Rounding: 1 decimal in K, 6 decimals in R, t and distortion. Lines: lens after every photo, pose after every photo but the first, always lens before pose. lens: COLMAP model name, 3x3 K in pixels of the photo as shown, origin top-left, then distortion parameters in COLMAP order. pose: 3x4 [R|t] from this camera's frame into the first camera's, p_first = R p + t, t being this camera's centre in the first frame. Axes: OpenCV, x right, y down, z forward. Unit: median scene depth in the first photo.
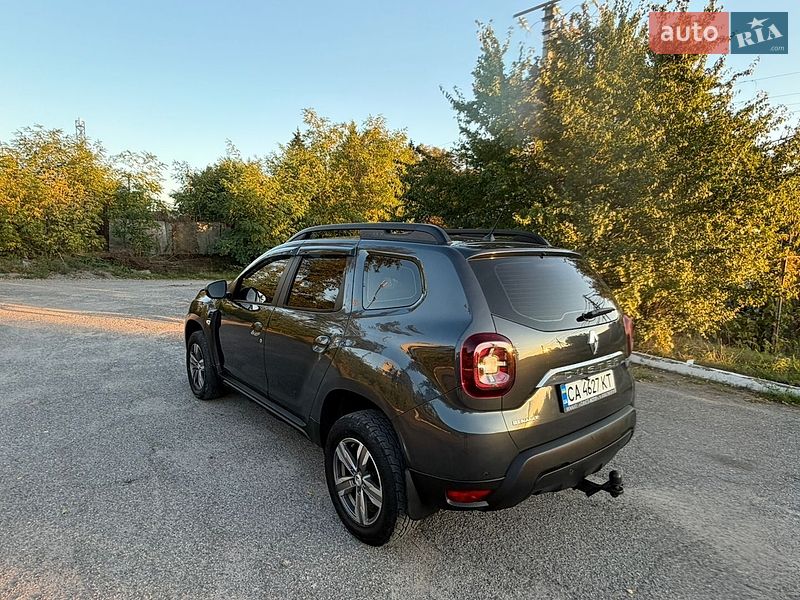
lens RADIAL K [[459.2, 0, 395.3], [0, 459.2, 300.0], [0, 0, 1]] dist [-0.000456, 0.000371]
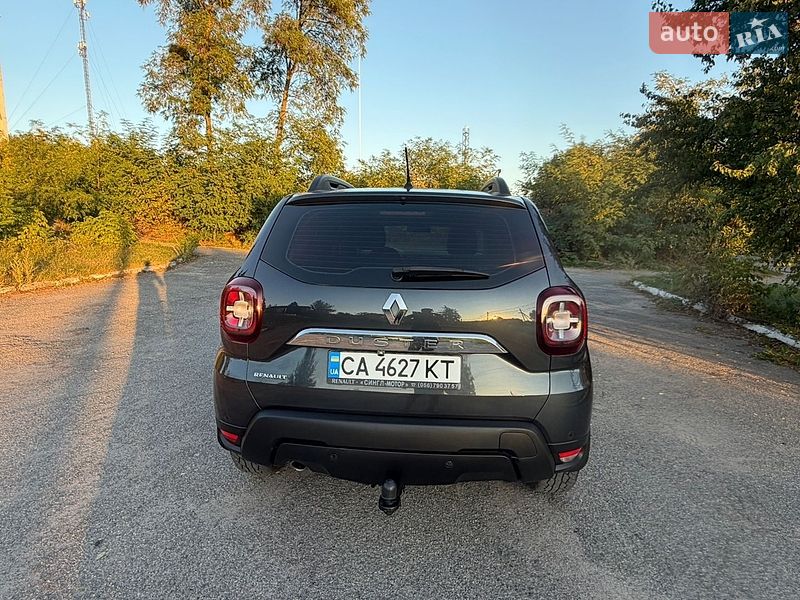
lens RADIAL K [[459.2, 0, 398.3], [0, 459.2, 300.8], [0, 0, 1]] dist [-0.000456, 0.000371]
pose [[0.719870, 0.099718, -0.686909, 0.447505], [-0.083916, 0.994871, 0.056482, 0.017039], [0.689018, 0.016983, 0.724545, 0.212704]]
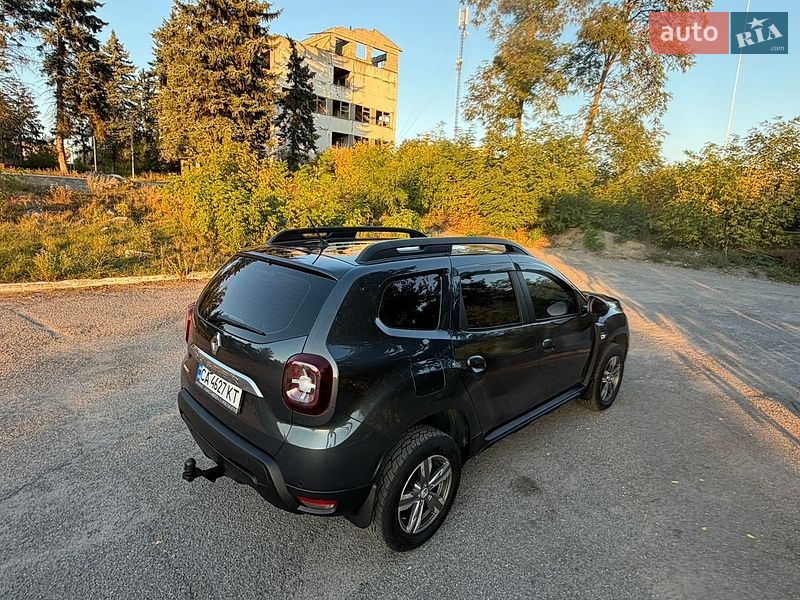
lens RADIAL K [[459.2, 0, 400.0], [0, 459.2, 296.9], [0, 0, 1]] dist [-0.000456, 0.000371]
pose [[0.106560, 0.177897, -0.978262, 0.704001], [-0.168729, 0.972830, 0.158530, -0.119260], [0.979885, 0.148168, 0.133682, 0.590421]]
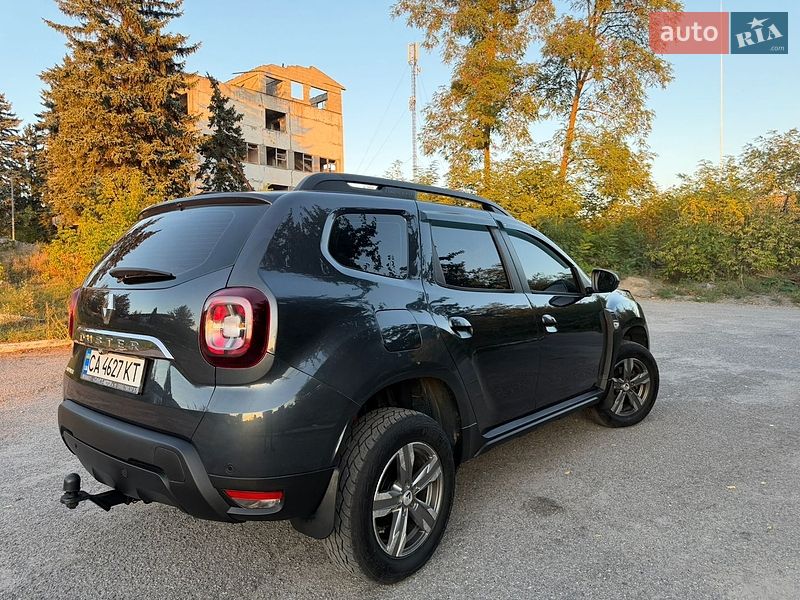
lens RADIAL K [[565.1, 0, 402.2], [0, 565.1, 302.4], [0, 0, 1]] dist [0.019972, -0.025078]
pose [[0.186335, 0.029676, -0.982038, 0.690234], [-0.100455, 0.994881, 0.011003, 0.009943], [0.977337, 0.096601, 0.188363, 0.611904]]
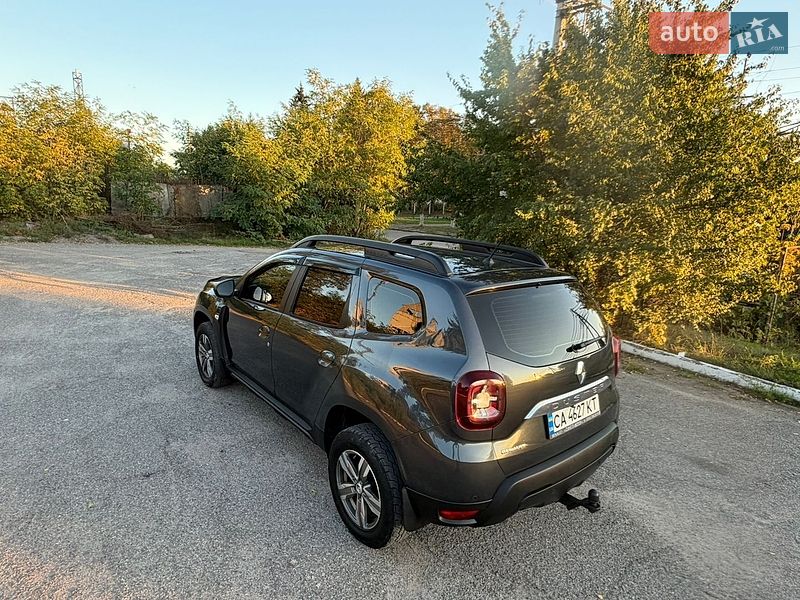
lens RADIAL K [[459.2, 0, 394.4], [0, 459.2, 297.2], [0, 0, 1]] dist [-0.000456, 0.000371]
pose [[0.999709, 0.023869, -0.003410, -0.001895], [-0.023529, 0.996665, 0.078138, -0.073441], [0.005264, -0.078035, 0.996937, -0.026735]]
